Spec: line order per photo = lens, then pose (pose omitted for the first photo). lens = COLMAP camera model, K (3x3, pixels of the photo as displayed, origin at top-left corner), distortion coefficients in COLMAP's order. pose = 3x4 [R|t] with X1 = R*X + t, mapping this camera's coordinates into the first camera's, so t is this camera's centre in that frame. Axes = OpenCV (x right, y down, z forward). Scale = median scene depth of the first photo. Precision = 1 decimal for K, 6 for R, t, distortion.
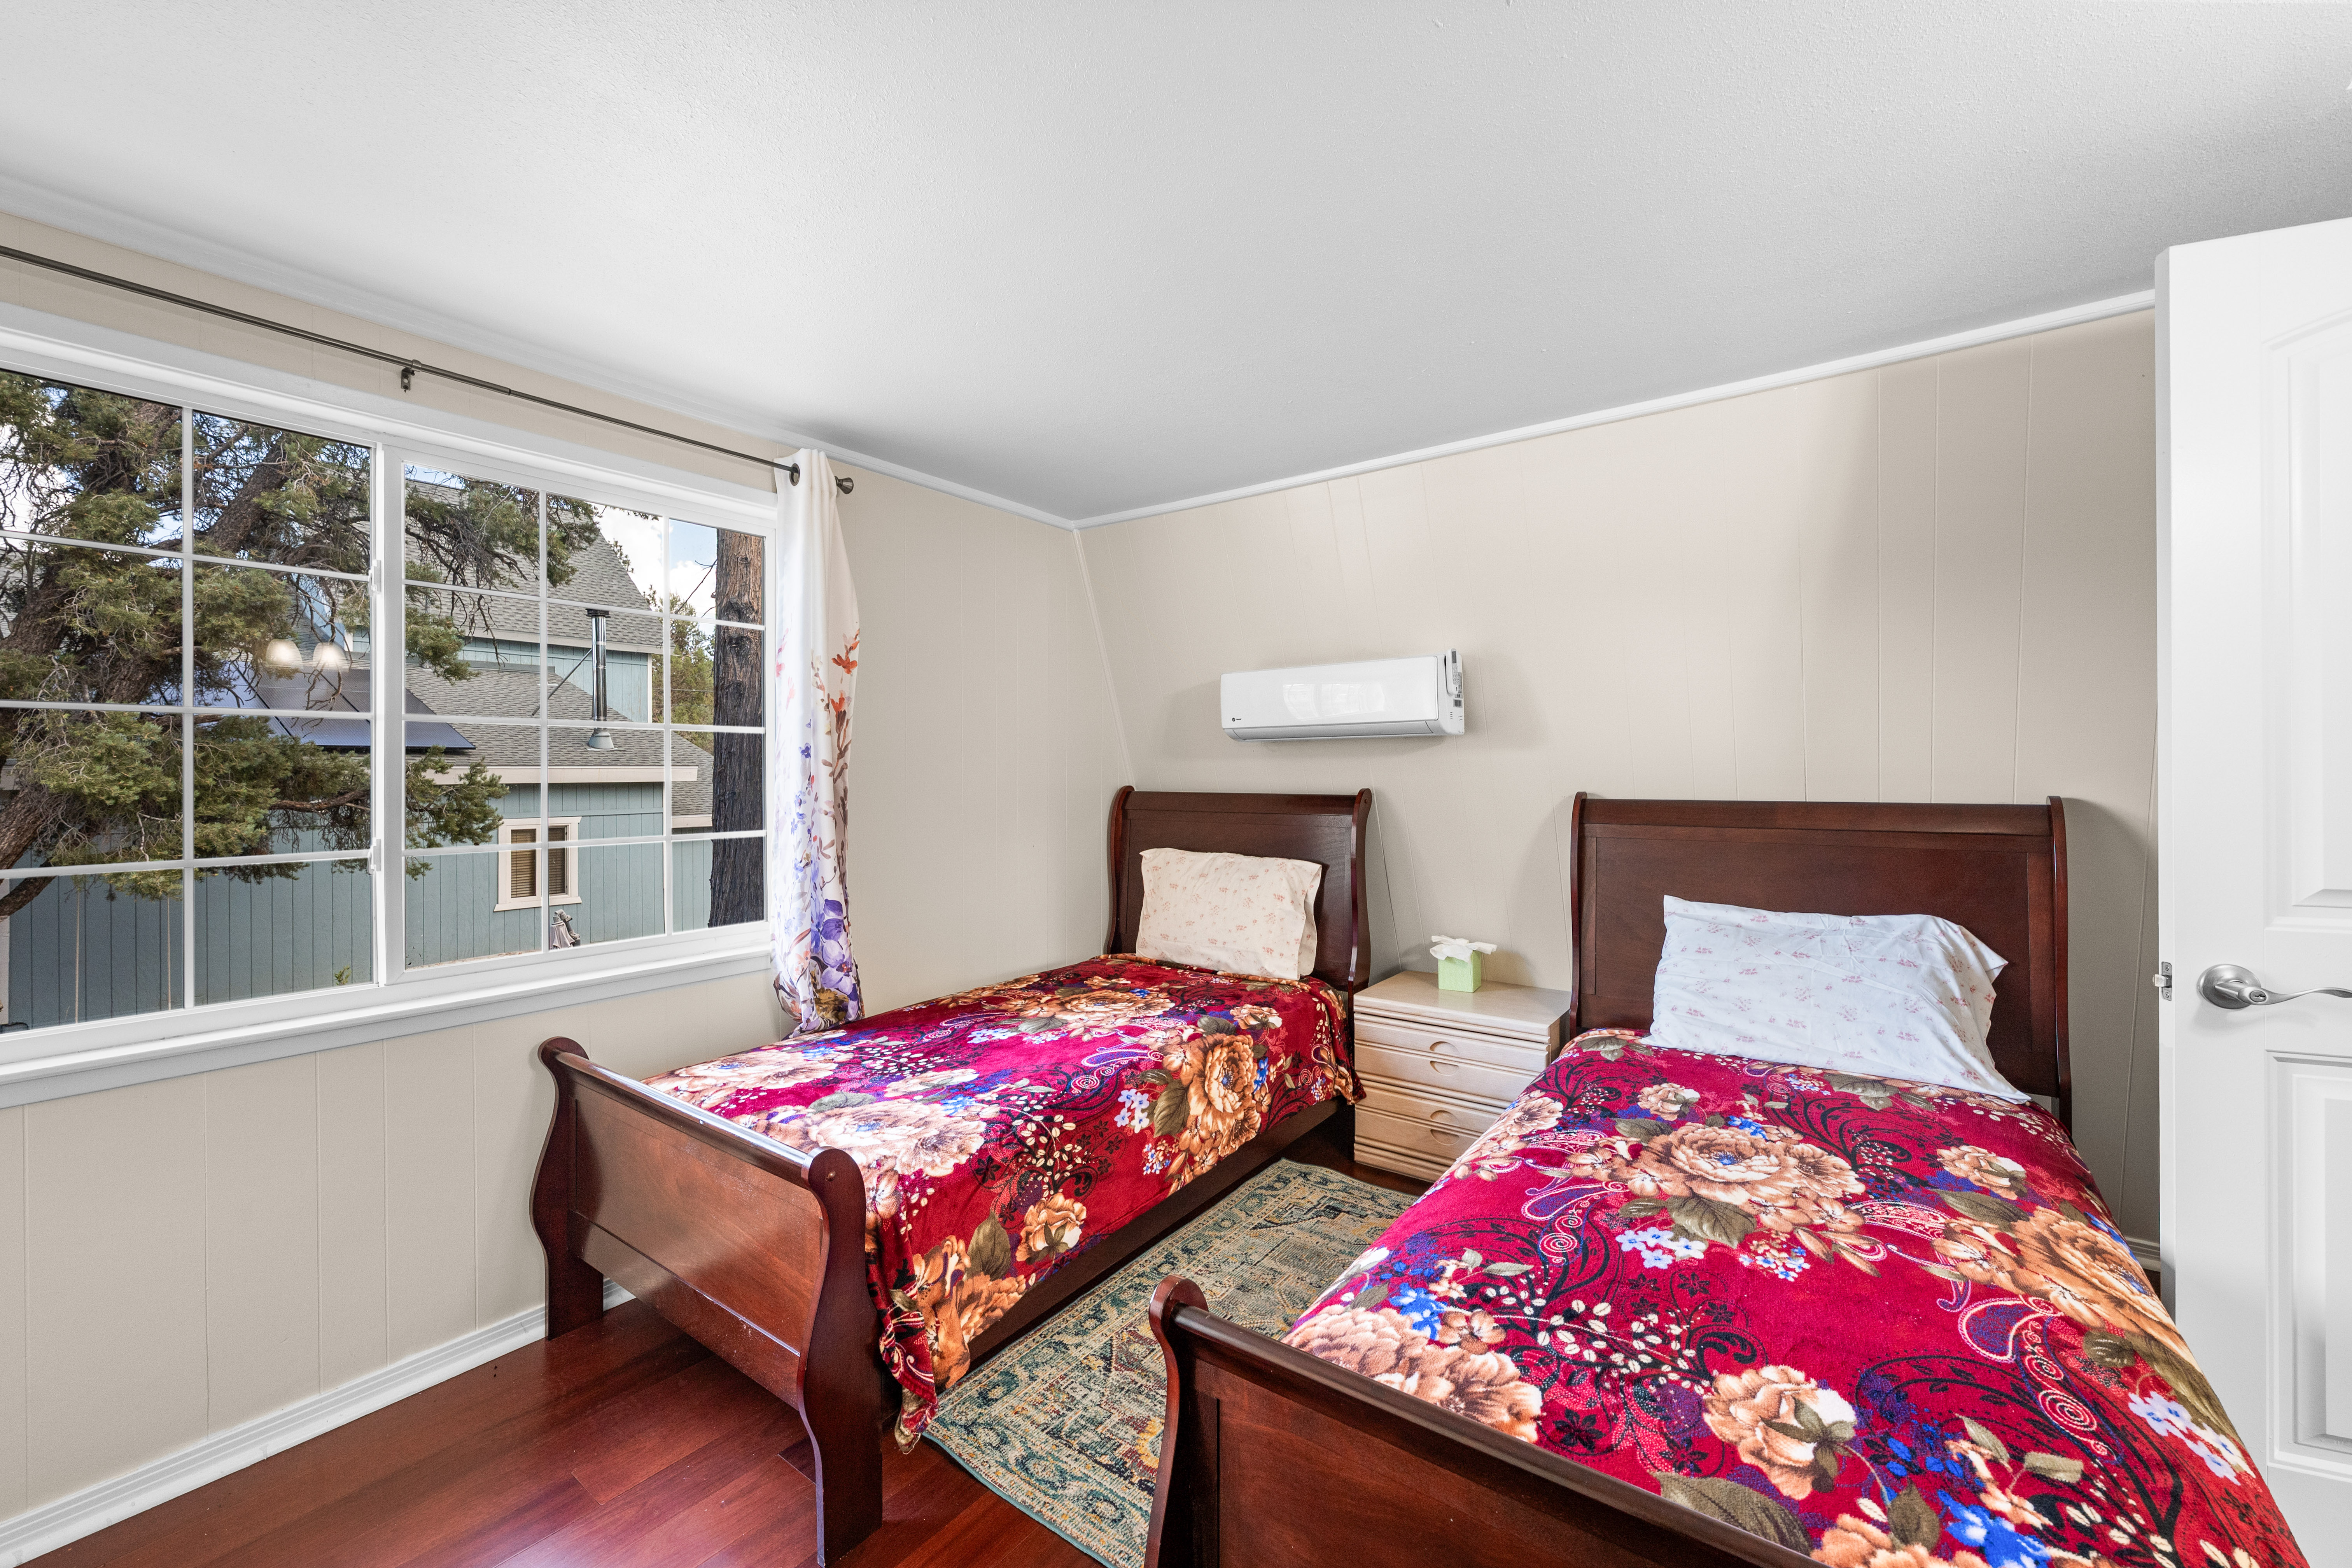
lens RADIAL K [[921.7, 0, 1187.2], [0, 921.7, 749.5], [0, 0, 1]] dist [-0.000619, -0.000127]
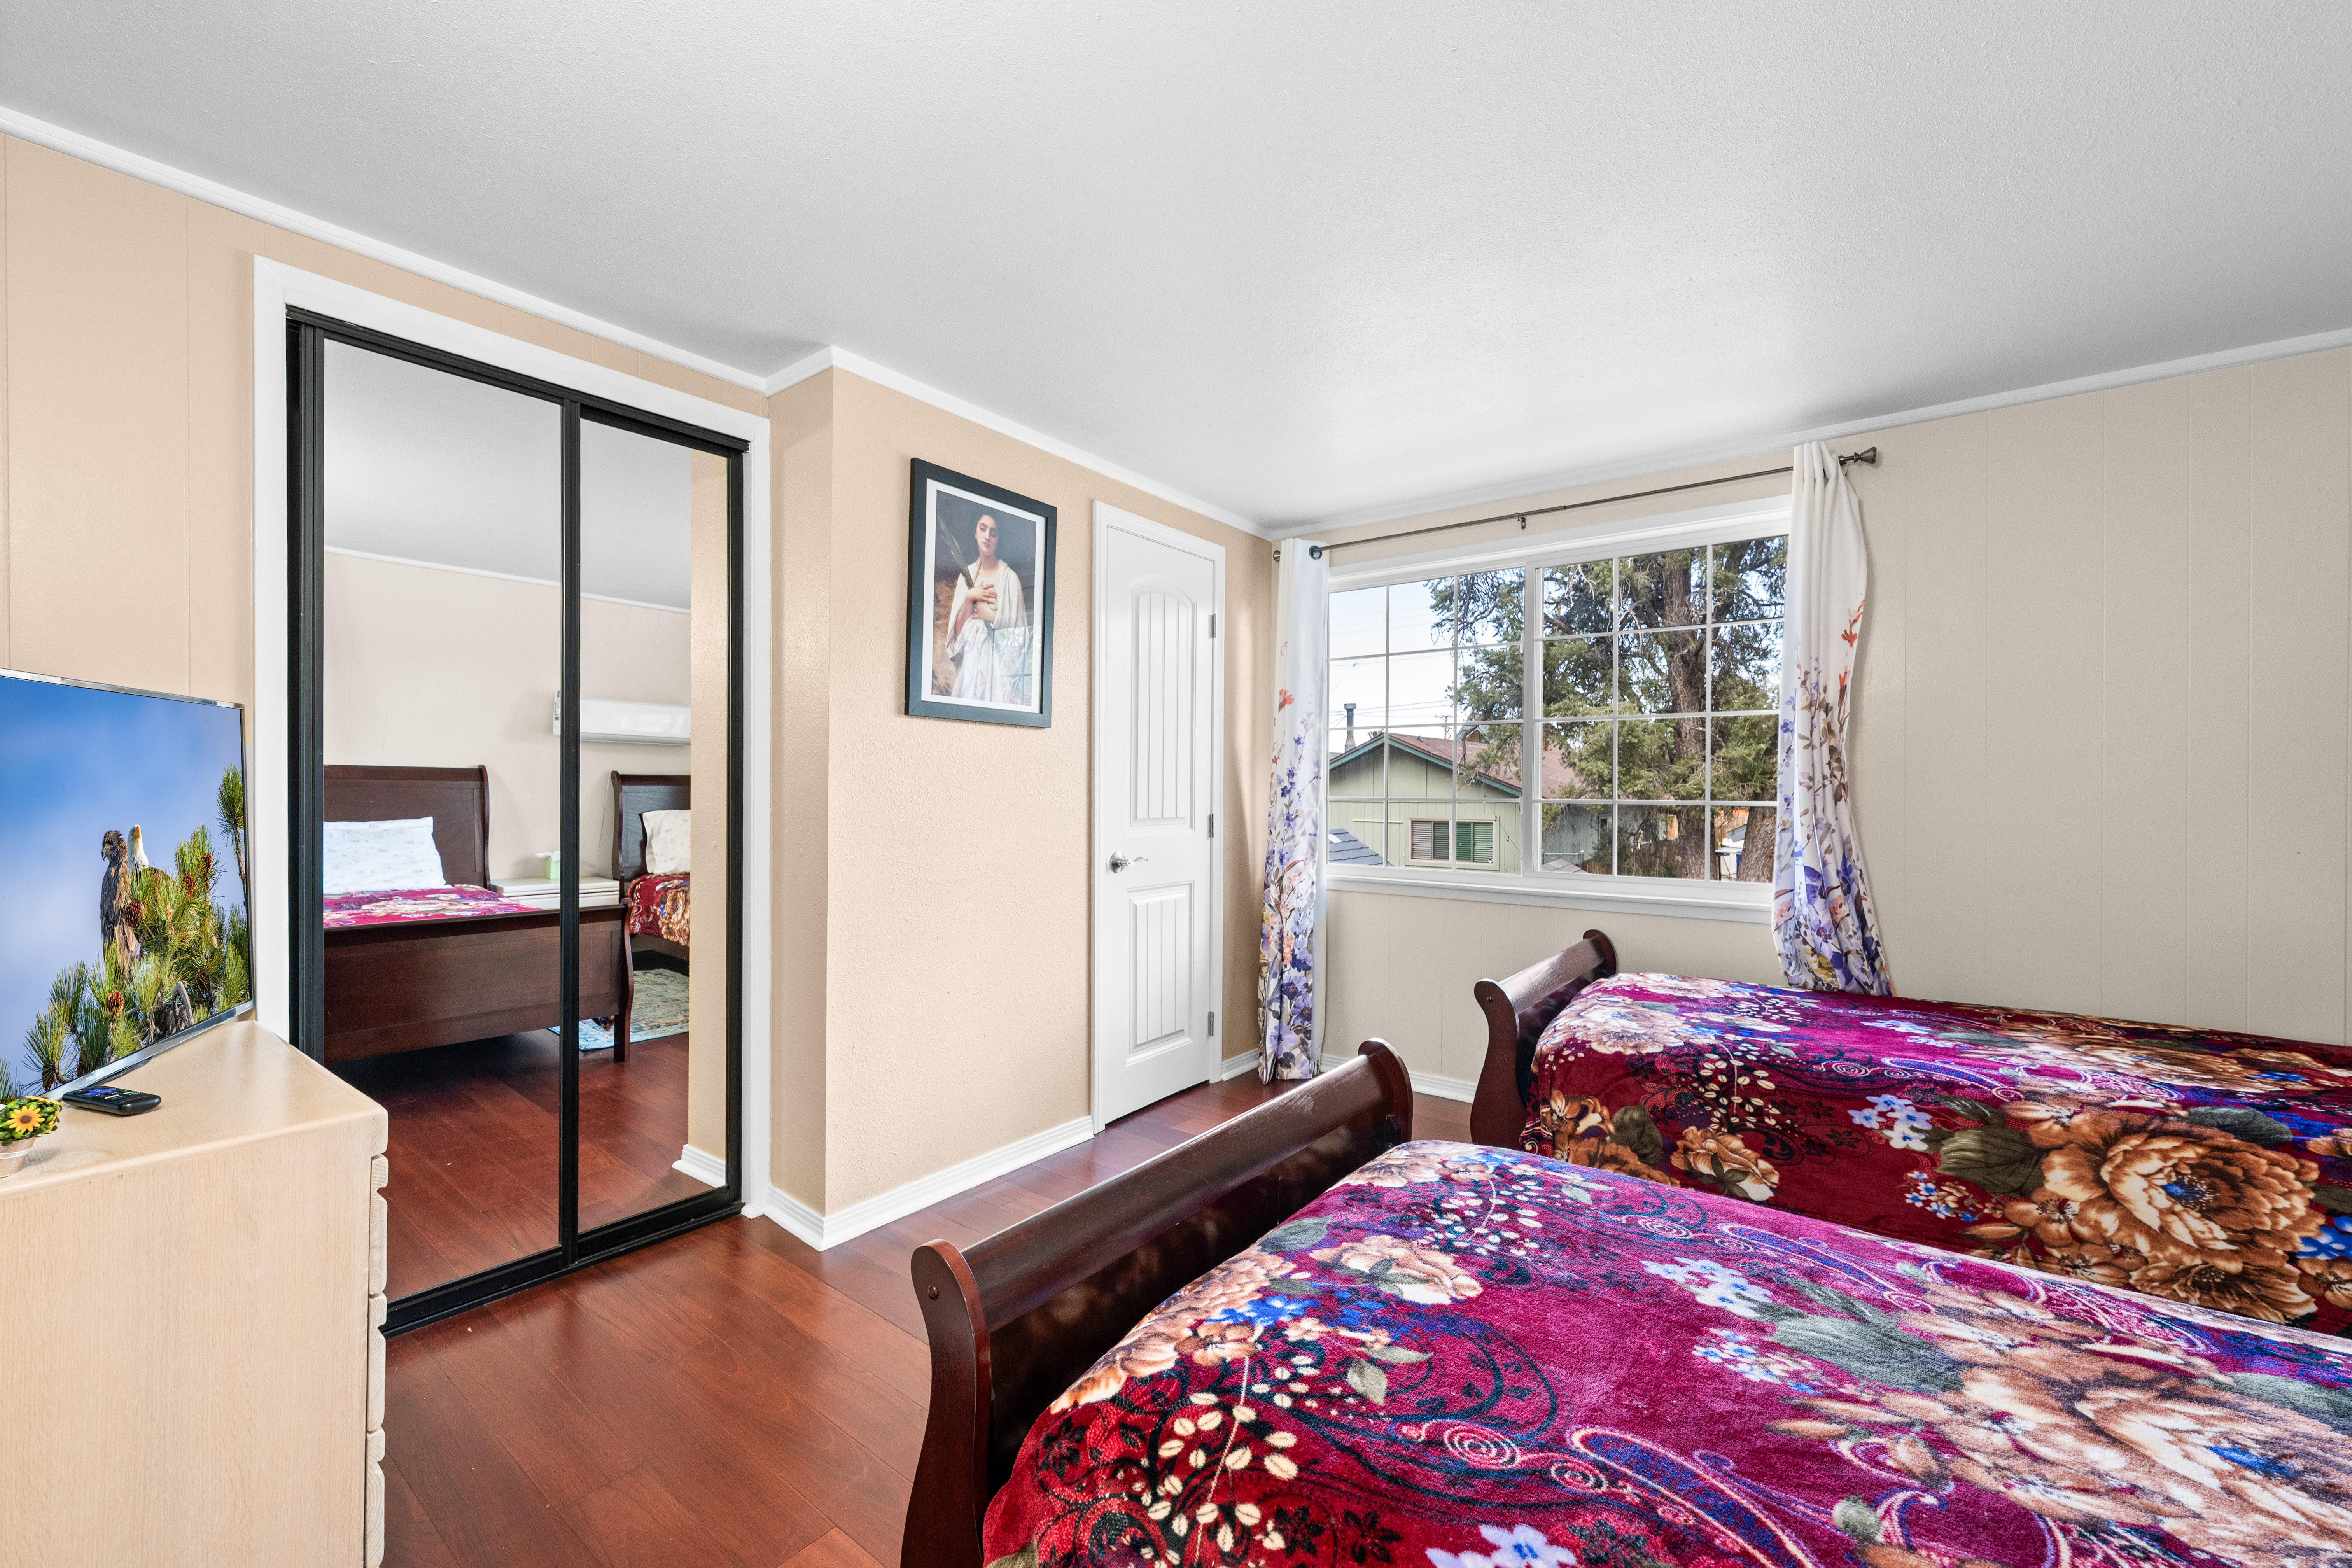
lens RADIAL K [[948.2, 0, 1185.7], [0, 948.2, 756.6], [0, 0, 1]] dist [0.000440, -0.000013]
pose [[-0.013612, -0.033258, -0.999354, 1.084321], [0.019990, 0.999238, -0.033527, 0.091336], [0.999708, -0.020433, -0.012937, 0.467025]]
